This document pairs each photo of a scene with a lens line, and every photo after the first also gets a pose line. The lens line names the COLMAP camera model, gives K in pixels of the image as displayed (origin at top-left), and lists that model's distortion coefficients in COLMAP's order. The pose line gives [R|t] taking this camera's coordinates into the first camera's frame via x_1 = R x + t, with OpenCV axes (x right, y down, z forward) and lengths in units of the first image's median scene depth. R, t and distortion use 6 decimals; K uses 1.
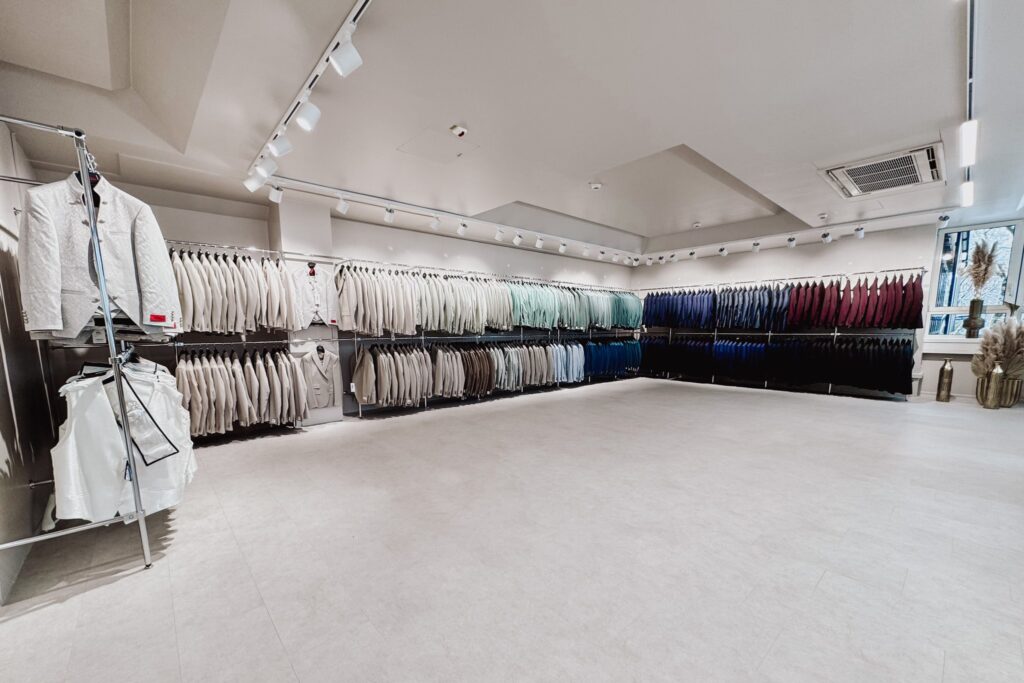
lens RADIAL K [[411.5, 0, 512.9], [0, 411.5, 383.5], [0, 0, 1]] dist [0.000375, 0.000138]
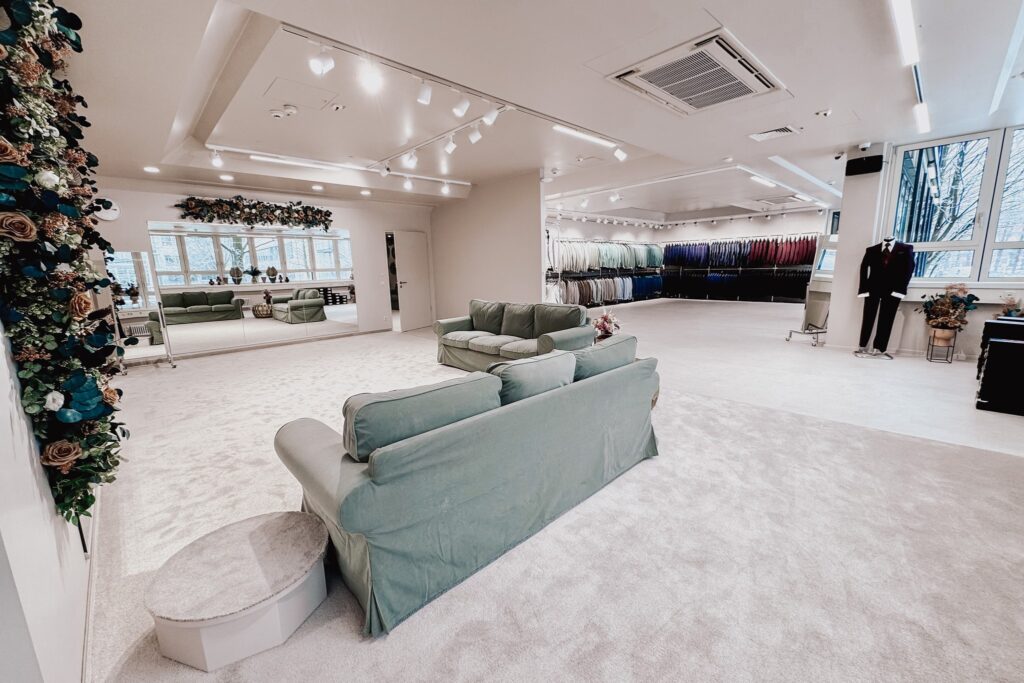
lens RADIAL K [[408.2, 0, 512.0], [0, 408.2, 341.5], [0, 0, 1]] dist [-0.001109, -0.000036]
pose [[0.999634, -0.022910, 0.014412, -0.395809], [0.022267, 0.998812, 0.043338, 0.095972], [-0.015388, -0.043001, 0.998956, -0.767524]]
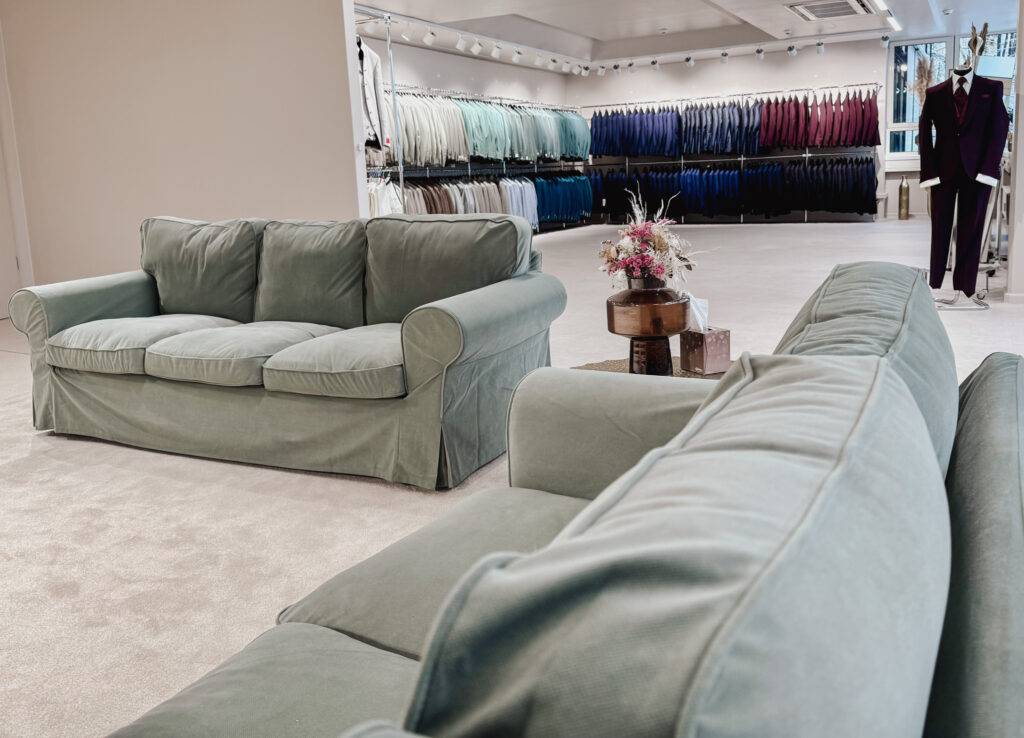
lens RADIAL K [[838.8, 0, 537.5], [0, 838.8, 304.6], [0, 0, 1]] dist [0.057903, -0.006222]
pose [[0.938196, -0.084860, 0.335539, -0.415611], [0.080154, 0.996393, 0.027877, 0.105432], [-0.336694, 0.000741, 0.941614, -0.539928]]
